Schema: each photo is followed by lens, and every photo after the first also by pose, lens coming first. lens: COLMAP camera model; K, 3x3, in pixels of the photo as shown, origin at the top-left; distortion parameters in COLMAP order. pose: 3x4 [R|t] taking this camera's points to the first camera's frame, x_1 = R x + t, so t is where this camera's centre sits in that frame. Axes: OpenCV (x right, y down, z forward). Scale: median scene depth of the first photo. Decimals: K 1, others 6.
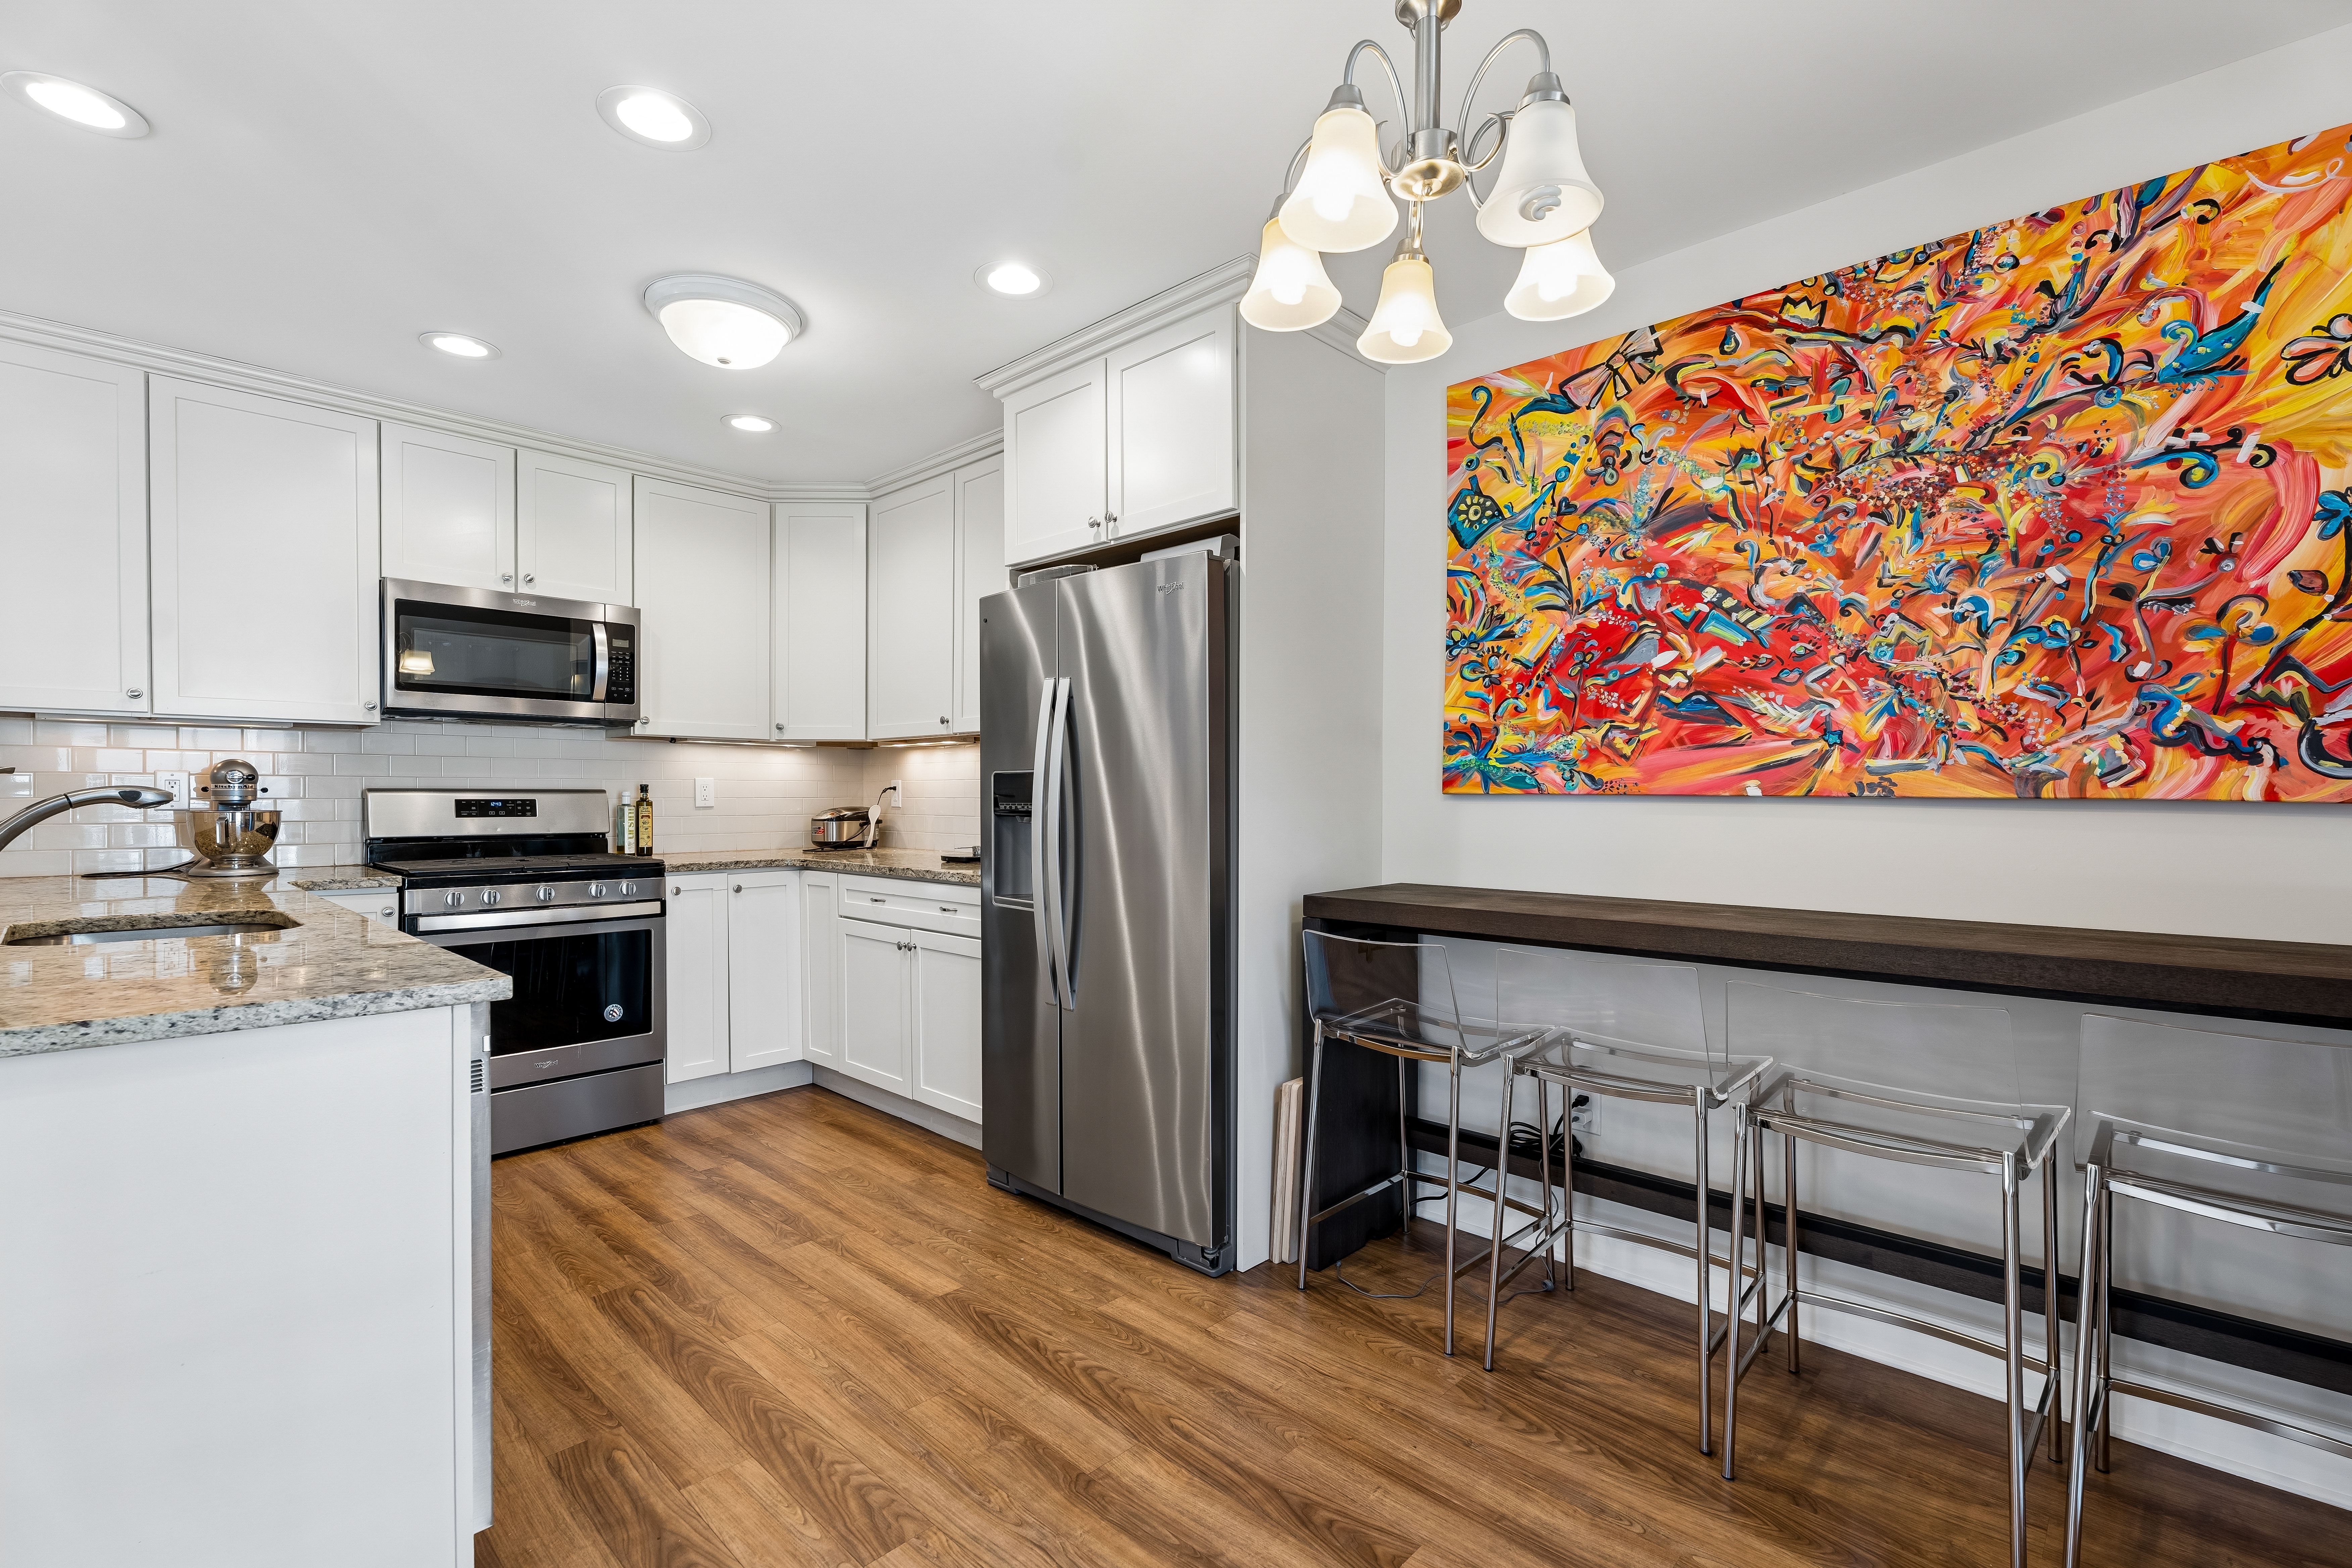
lens RADIAL K [[1049.7, 0, 1178.7], [0, 1049.7, 803.5], [0, 0, 1]] dist [0.009200, -0.000123]
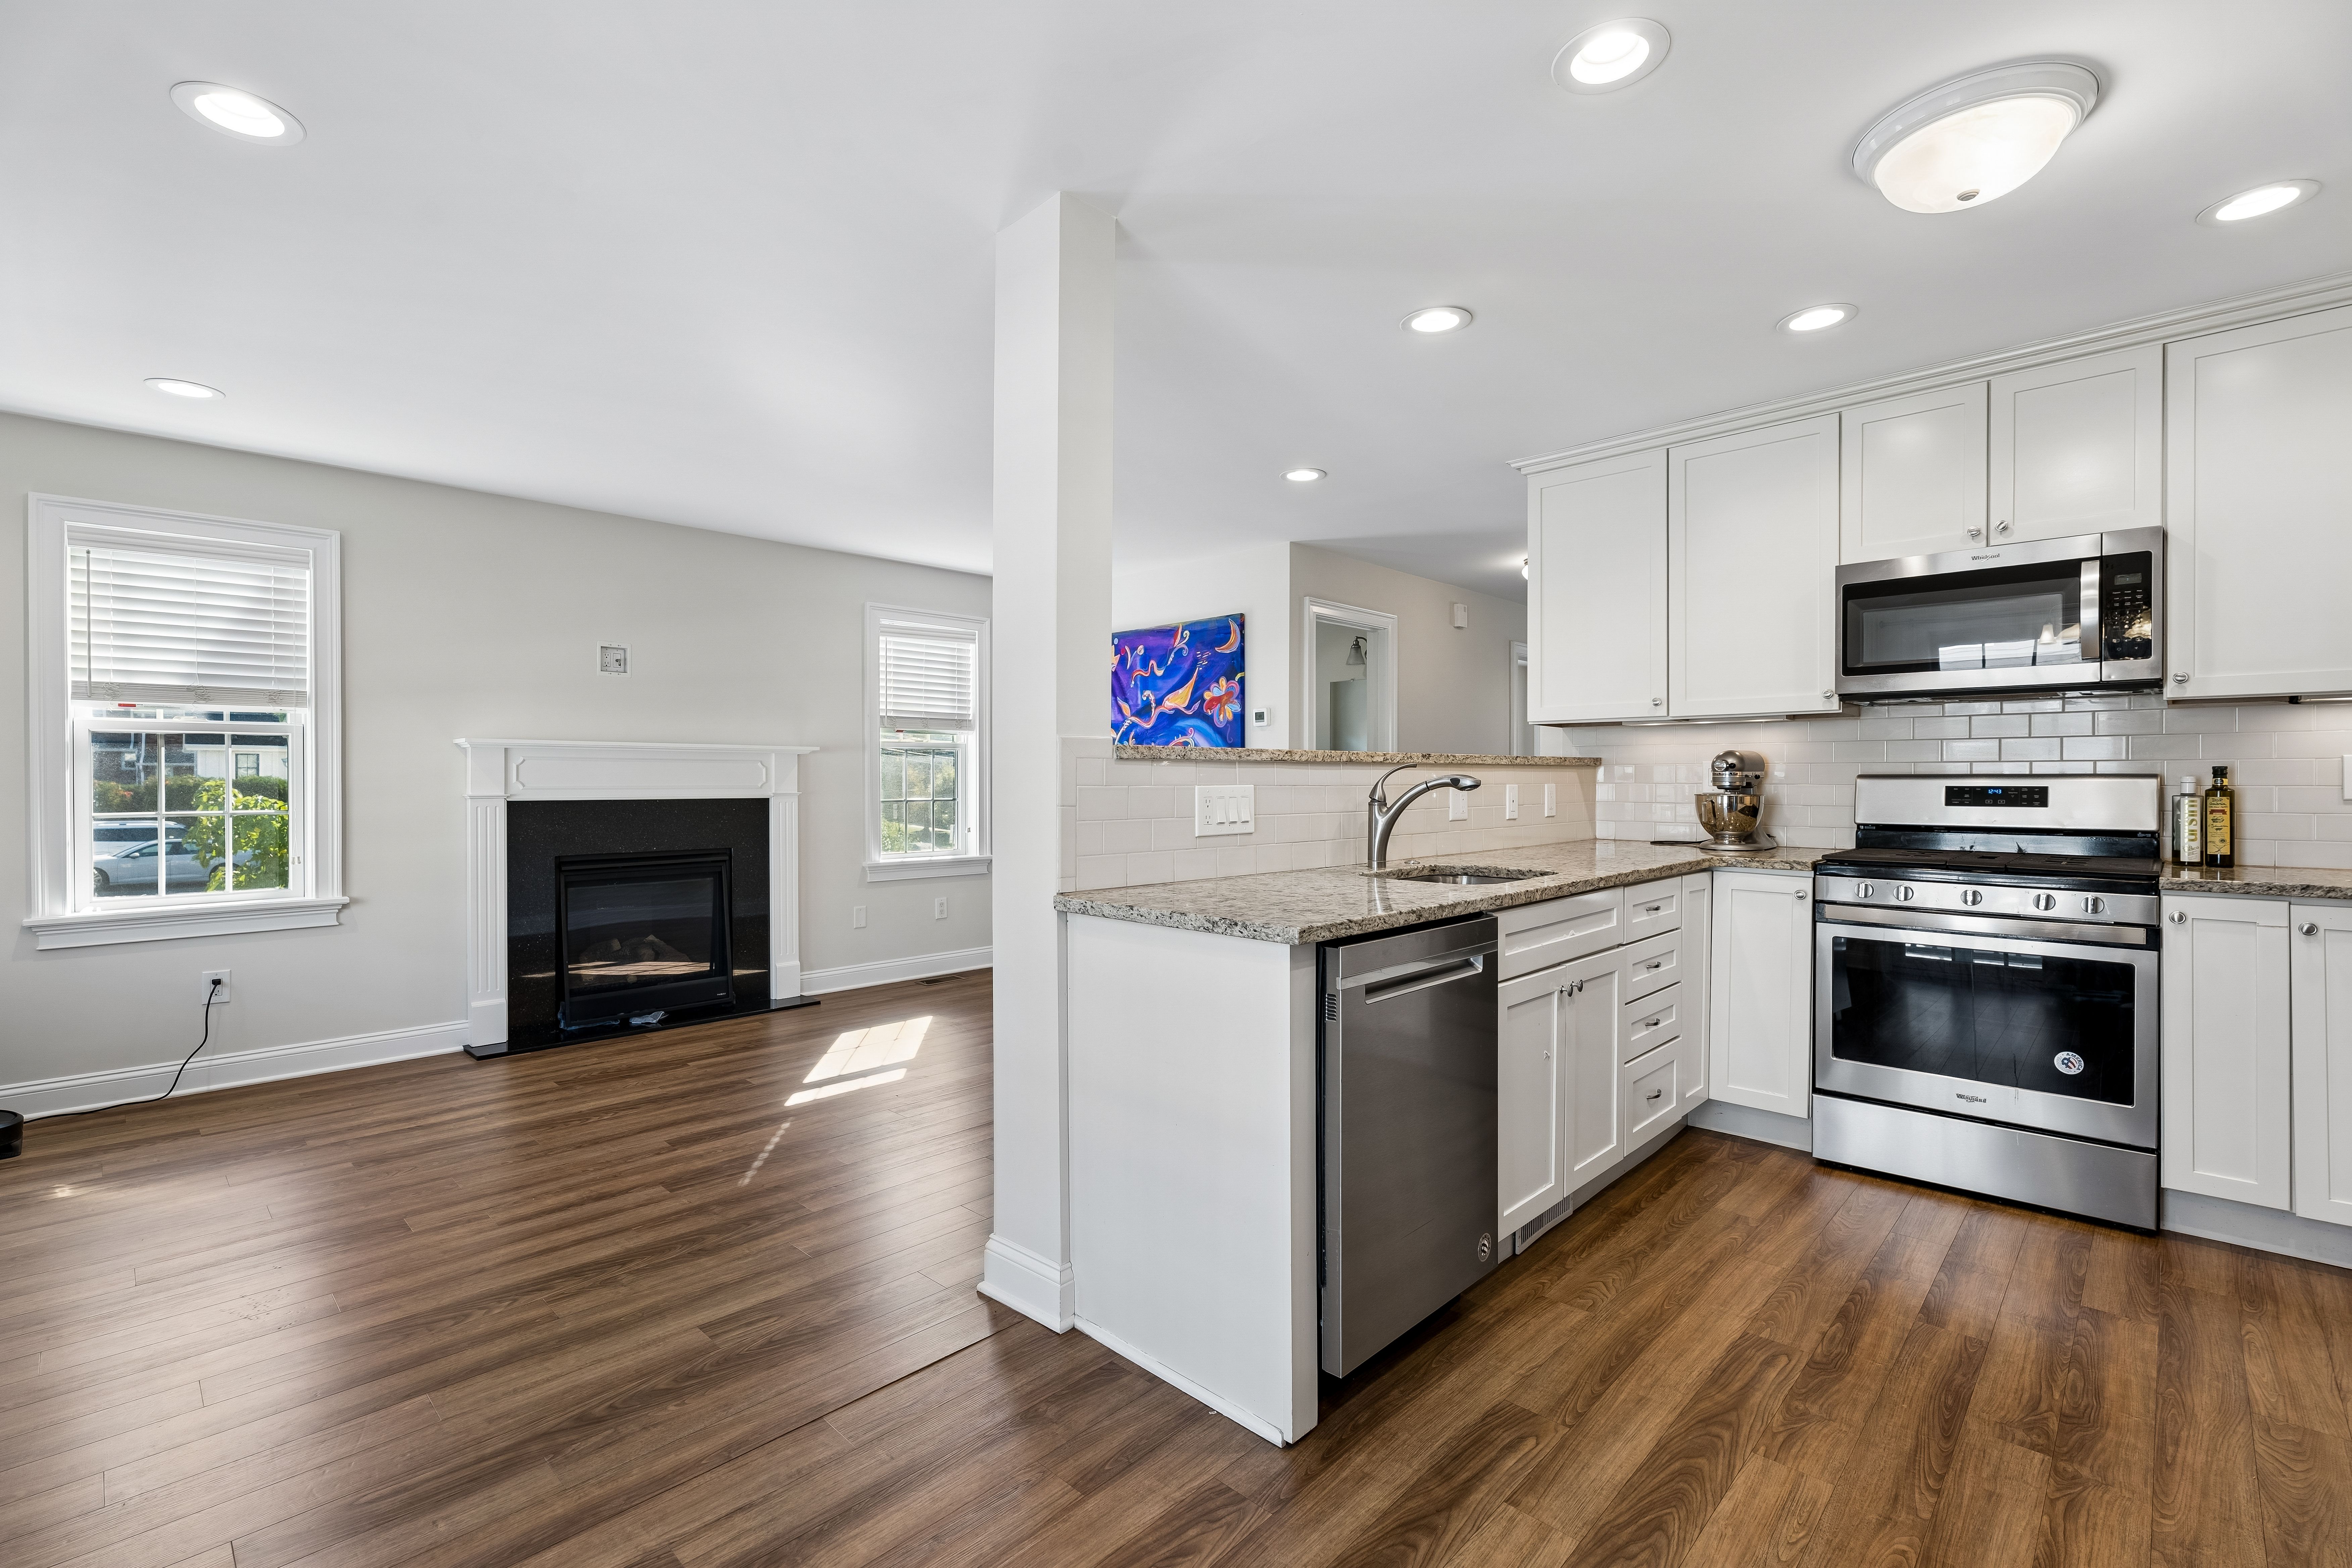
lens RADIAL K [[1048.4, 0, 1172.3], [0, 1048.4, 783.8], [0, 0, 1]] dist [0.015951, -0.005612]
pose [[-0.006239, 0.003597, -0.999974, 0.339658], [-0.008548, 0.999957, 0.003651, -0.004953], [0.999944, 0.008571, -0.006208, 0.480667]]
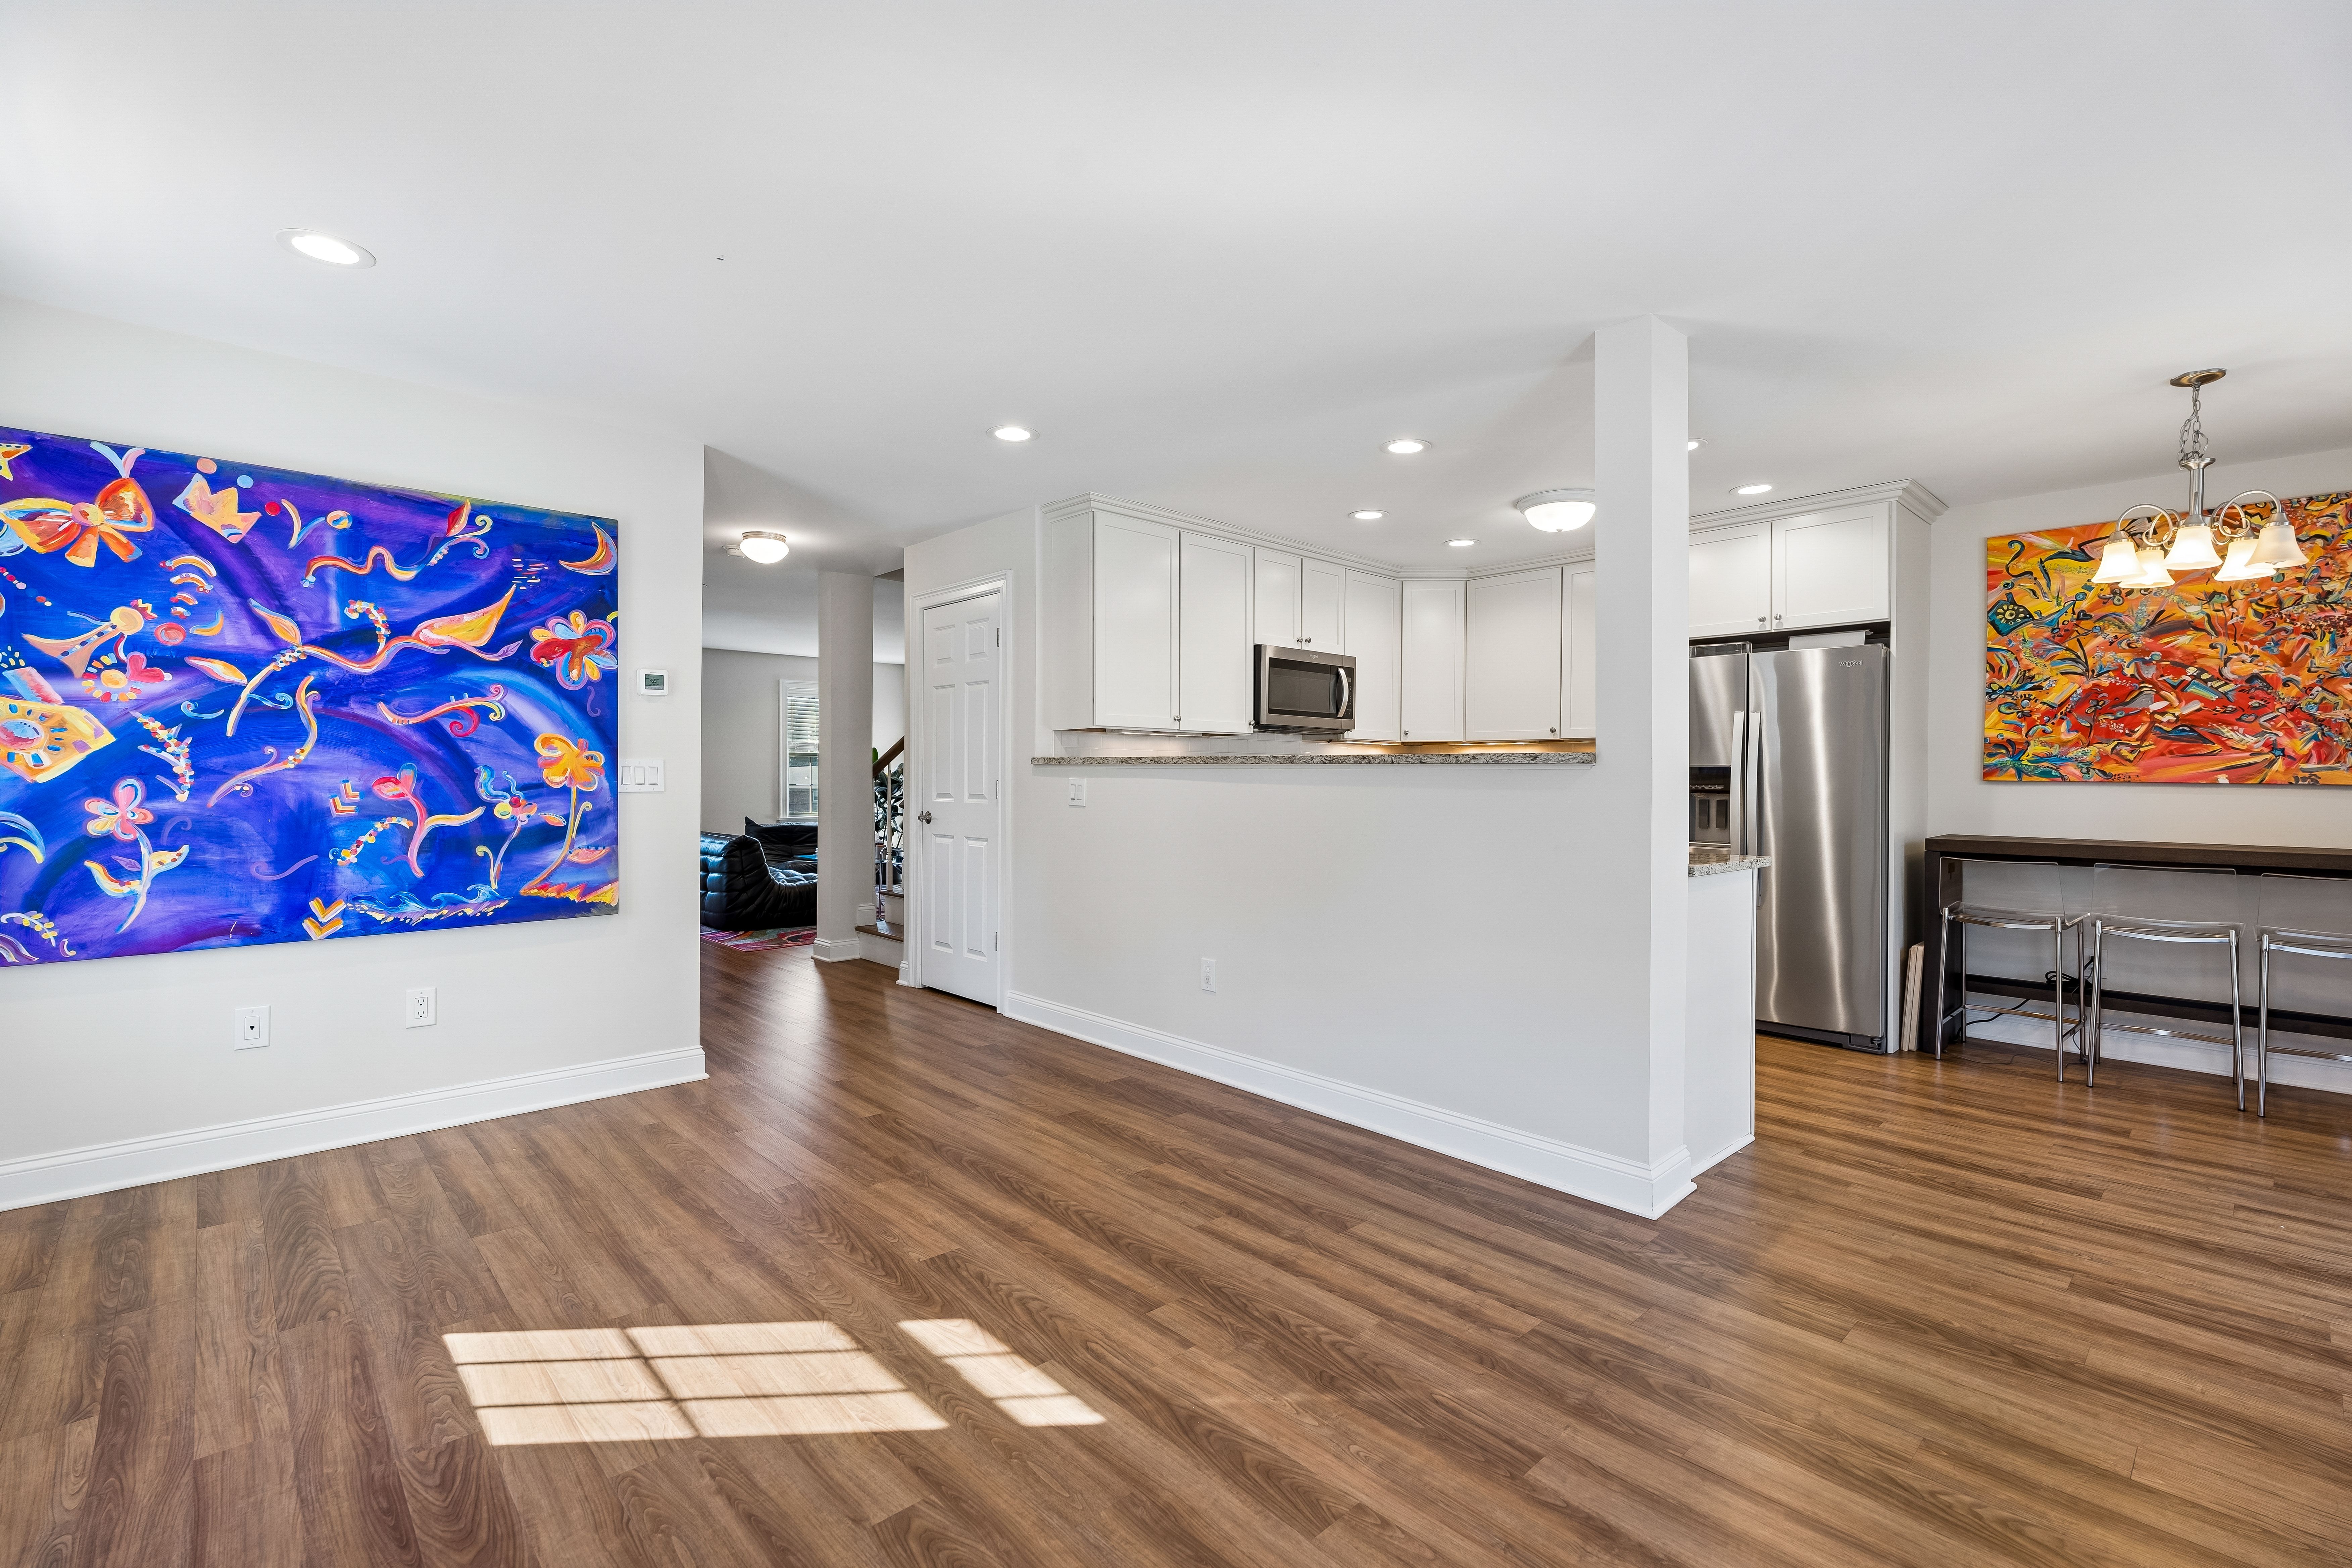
lens RADIAL K [[1032.7, 0, 1176.0], [0, 1032.7, 784.0], [0, 0, 1]] dist [0.009161, -0.005017]
pose [[0.998530, 0.005207, -0.053952, -1.023382], [-0.005294, 0.999985, -0.001470, 0.005545], [0.053944, 0.001754, 0.998542, -0.779523]]
